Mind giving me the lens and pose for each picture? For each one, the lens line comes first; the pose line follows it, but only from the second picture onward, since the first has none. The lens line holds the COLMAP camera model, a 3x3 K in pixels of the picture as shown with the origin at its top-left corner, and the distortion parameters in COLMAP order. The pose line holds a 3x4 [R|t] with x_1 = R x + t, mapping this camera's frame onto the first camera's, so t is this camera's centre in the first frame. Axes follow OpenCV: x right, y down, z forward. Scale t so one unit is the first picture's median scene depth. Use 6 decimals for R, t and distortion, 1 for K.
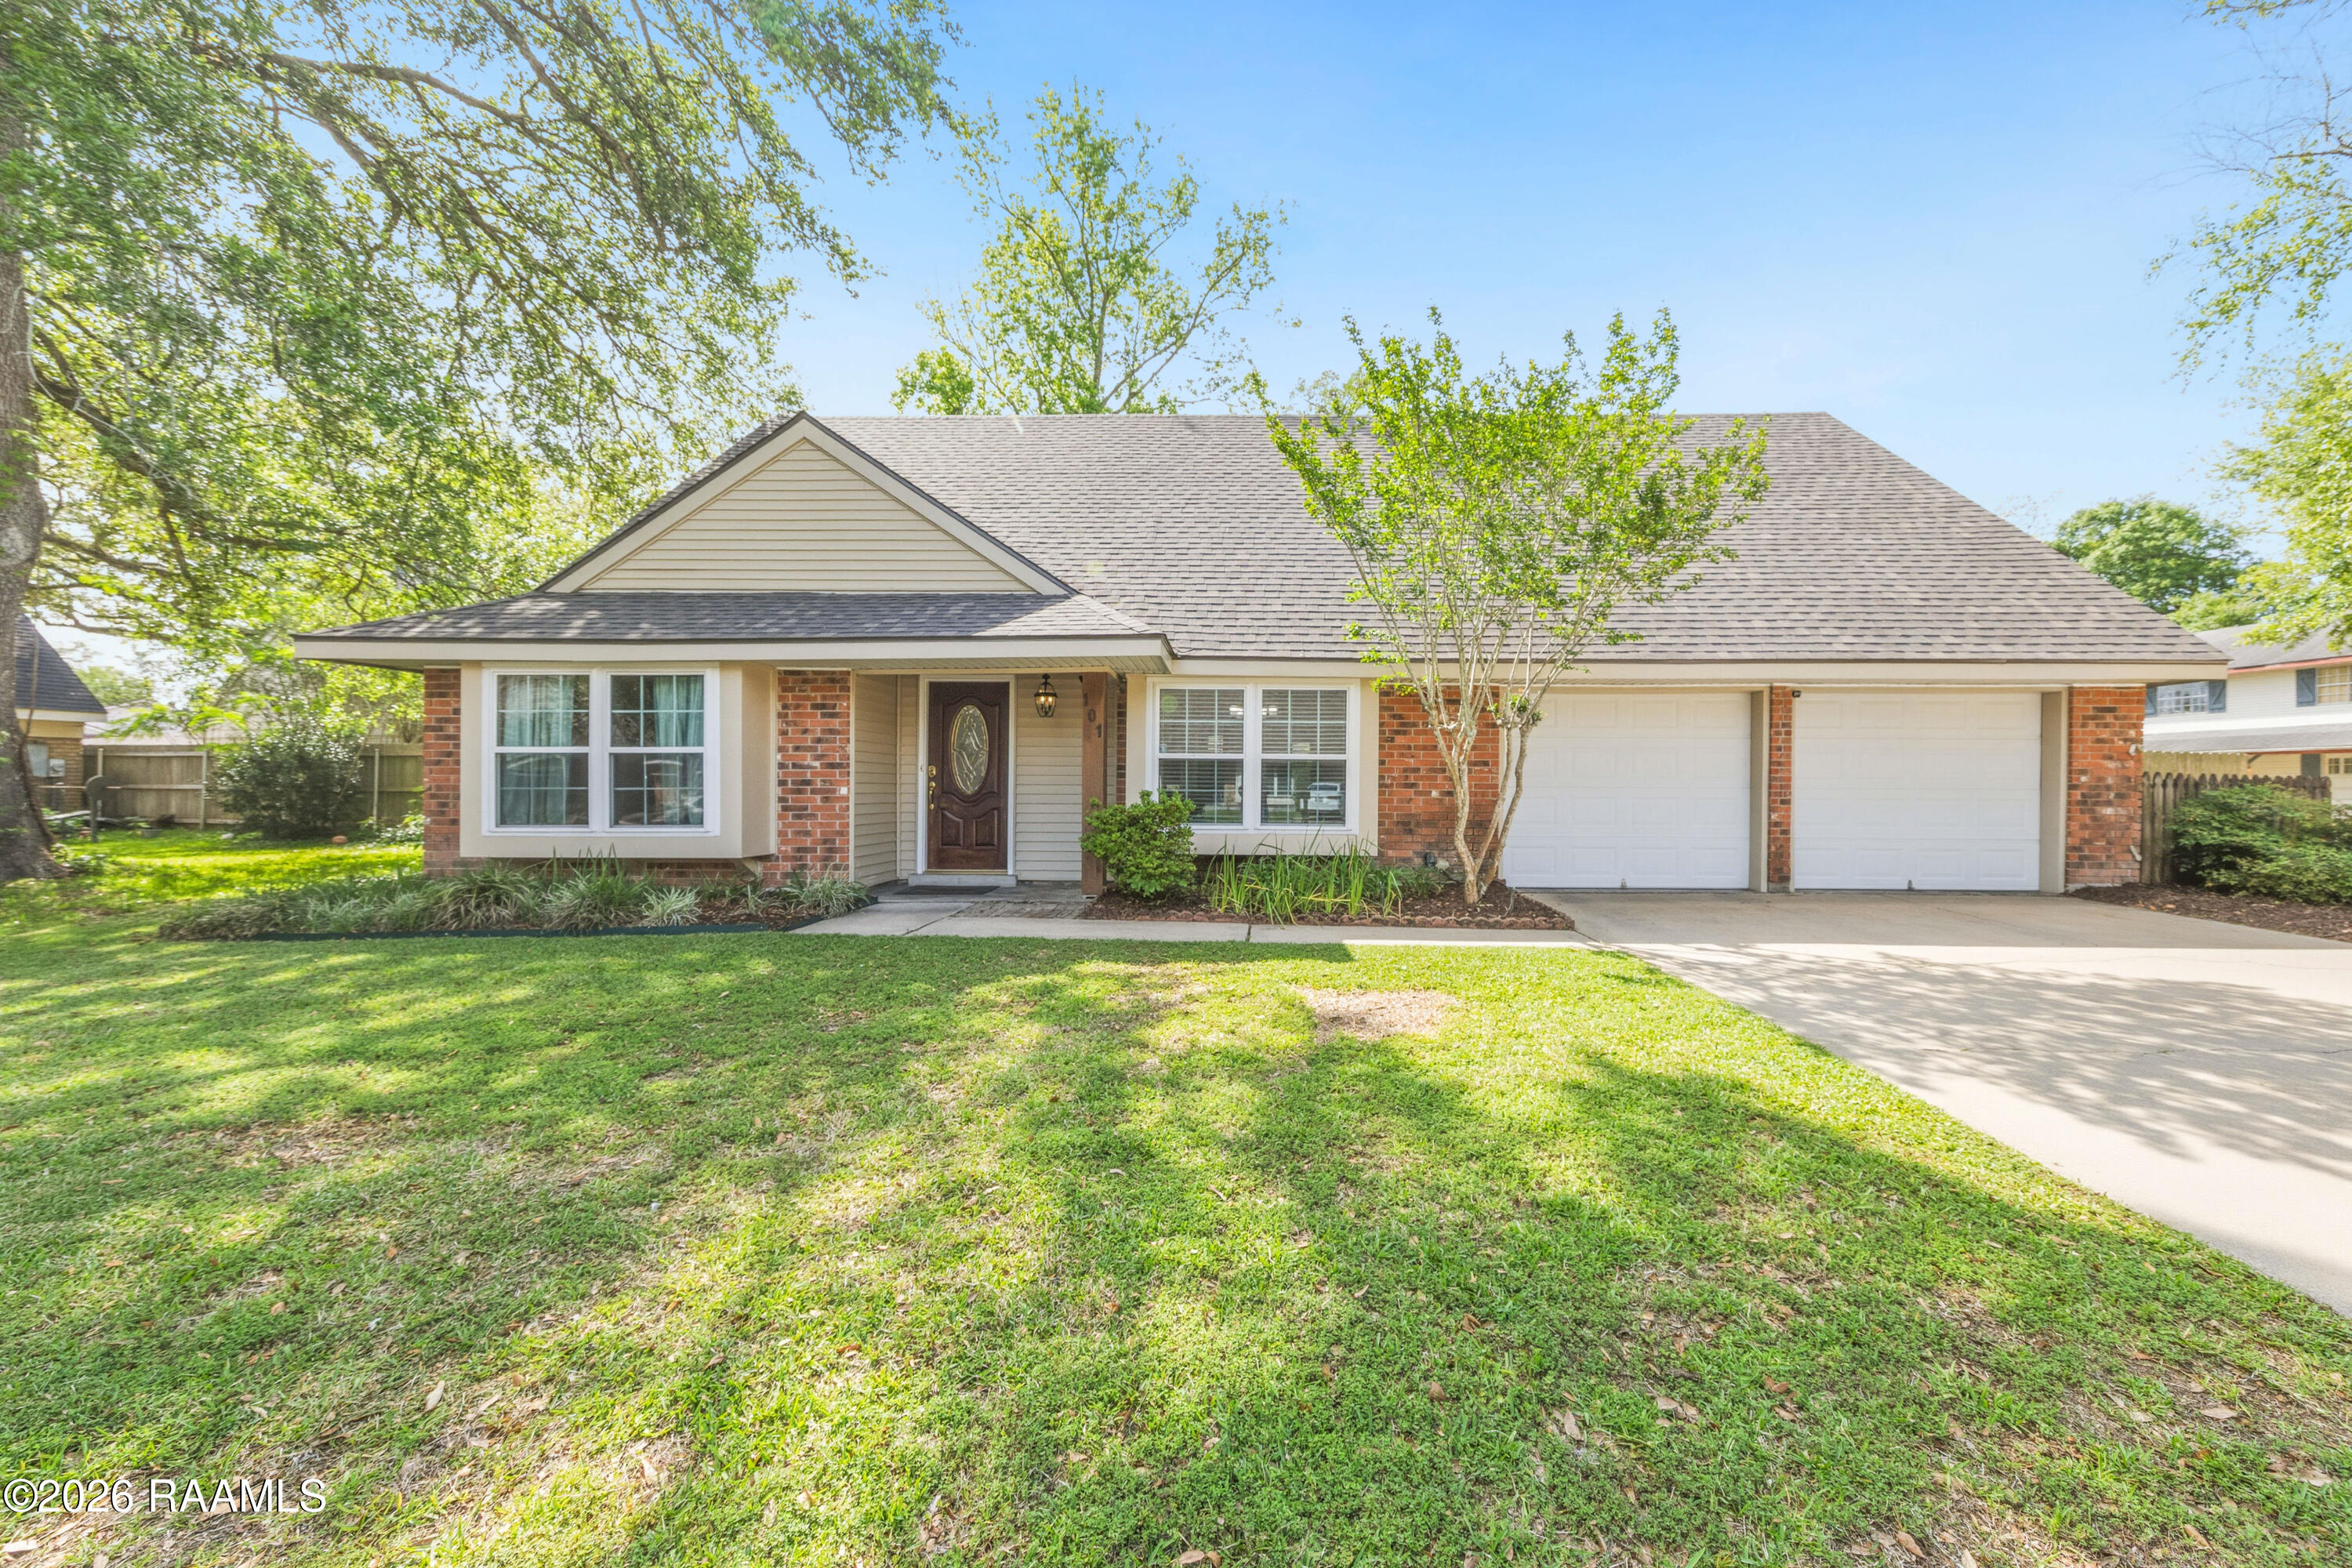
lens RADIAL K [[868.9, 0, 1246.4], [0, 868.9, 776.2], [0, 0, 1]] dist [0.001734, 0.000065]
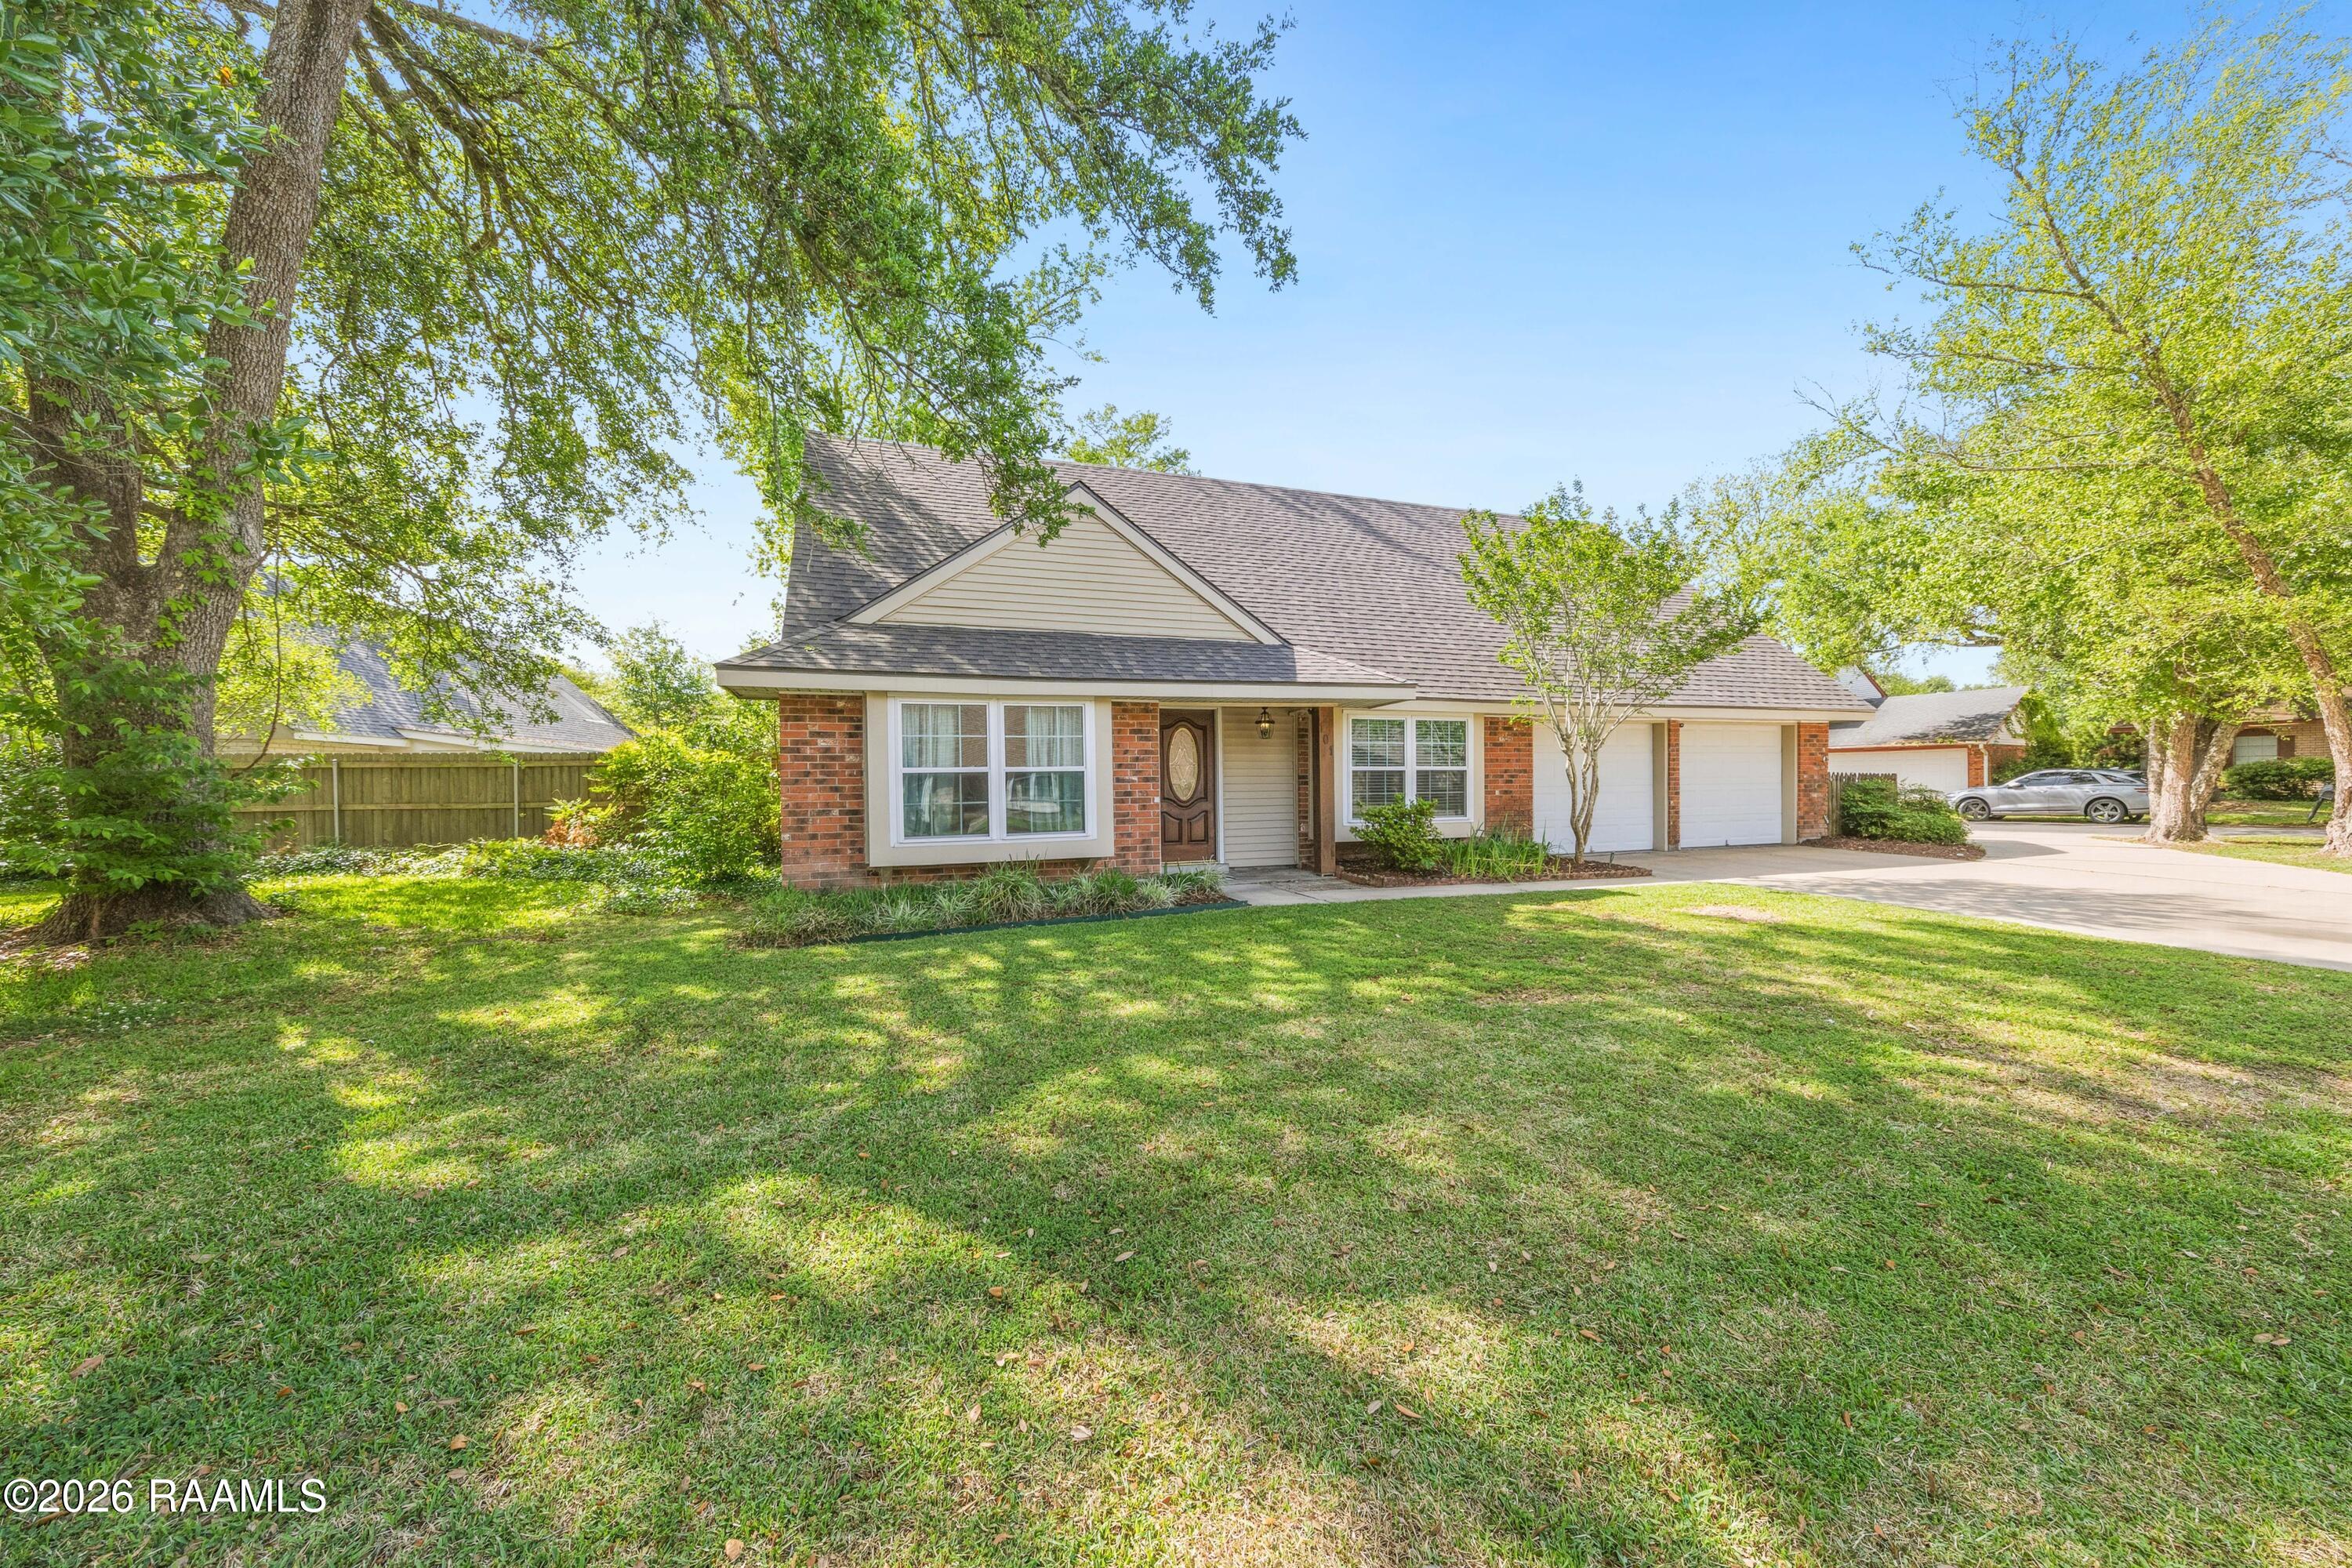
lens RADIAL K [[861.6, 0, 1175.9], [0, 861.6, 786.7], [0, 0, 1]] dist [0.000703, 0.000017]
pose [[0.934927, -0.017383, 0.354414, -0.834192], [0.015201, 0.999844, 0.008941, -0.011757], [-0.354514, -0.002971, 0.935046, -0.155233]]
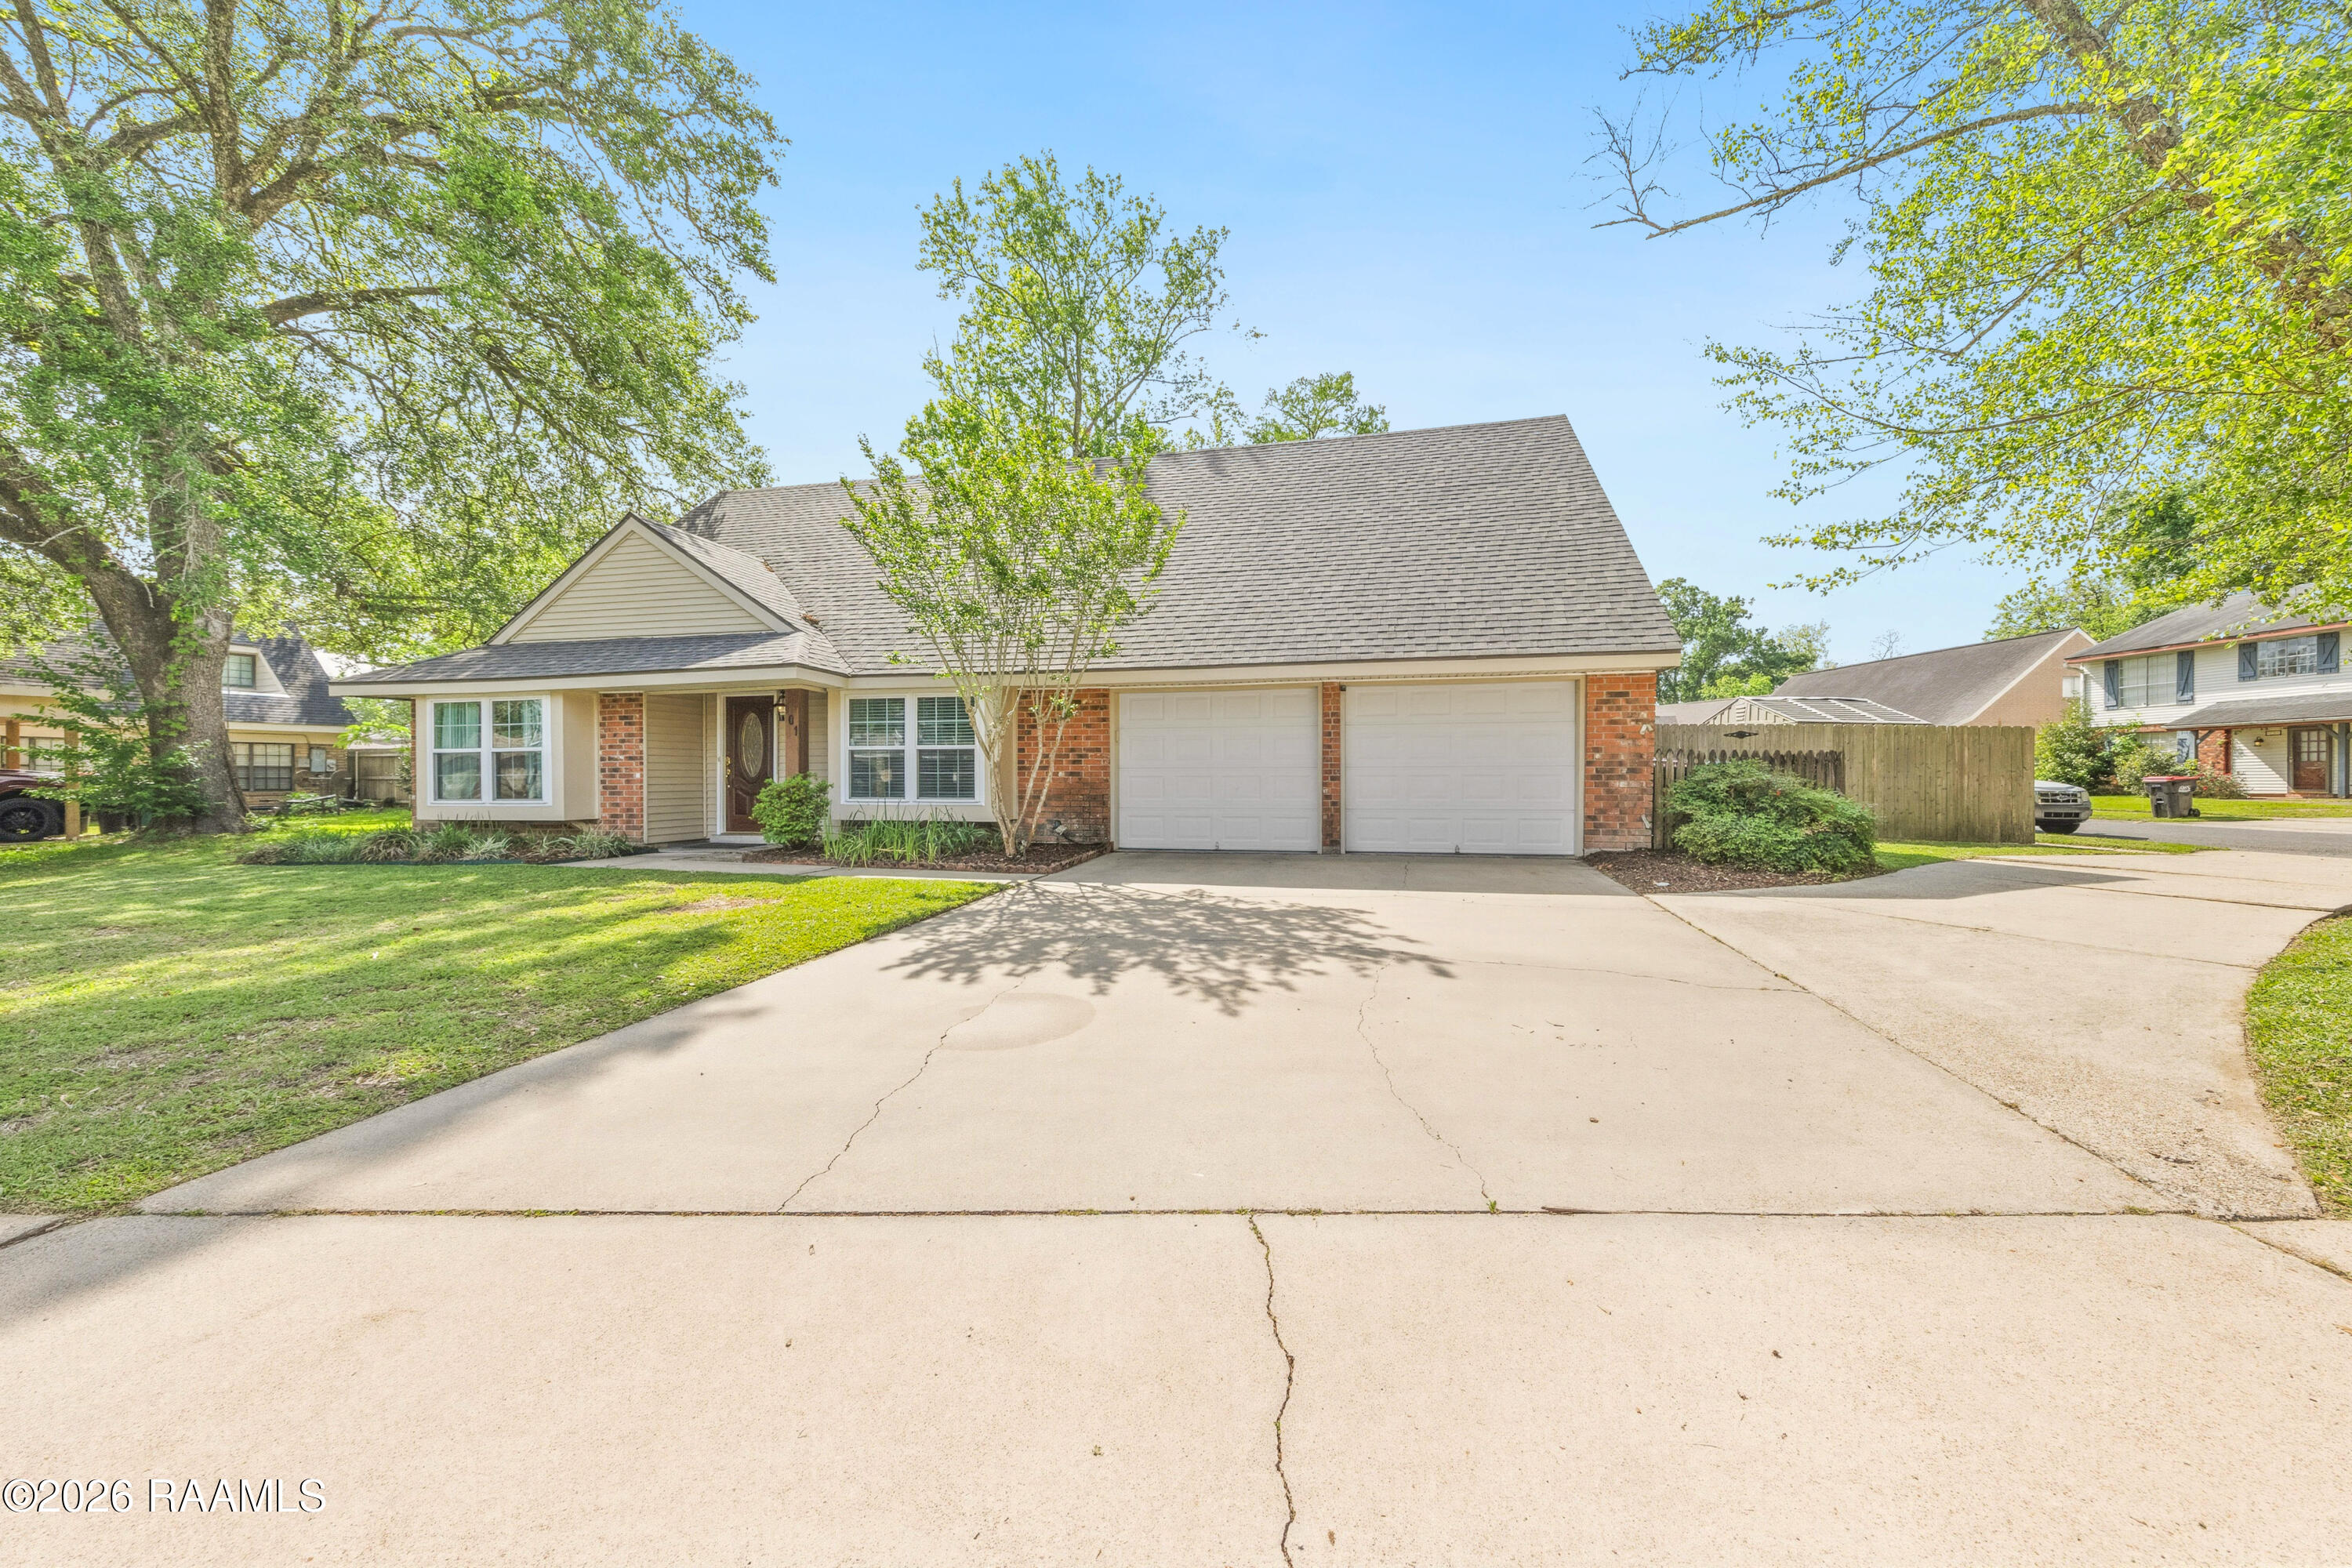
lens RADIAL K [[843.4, 0, 1182.5], [0, 843.4, 773.9], [0, 0, 1]] dist [0.002694, 0.000019]
pose [[0.979143, -0.008866, -0.202977, 0.684645], [0.011783, 0.999844, 0.013166, 0.005812], [0.202828, -0.015283, 0.979095, -0.191525]]
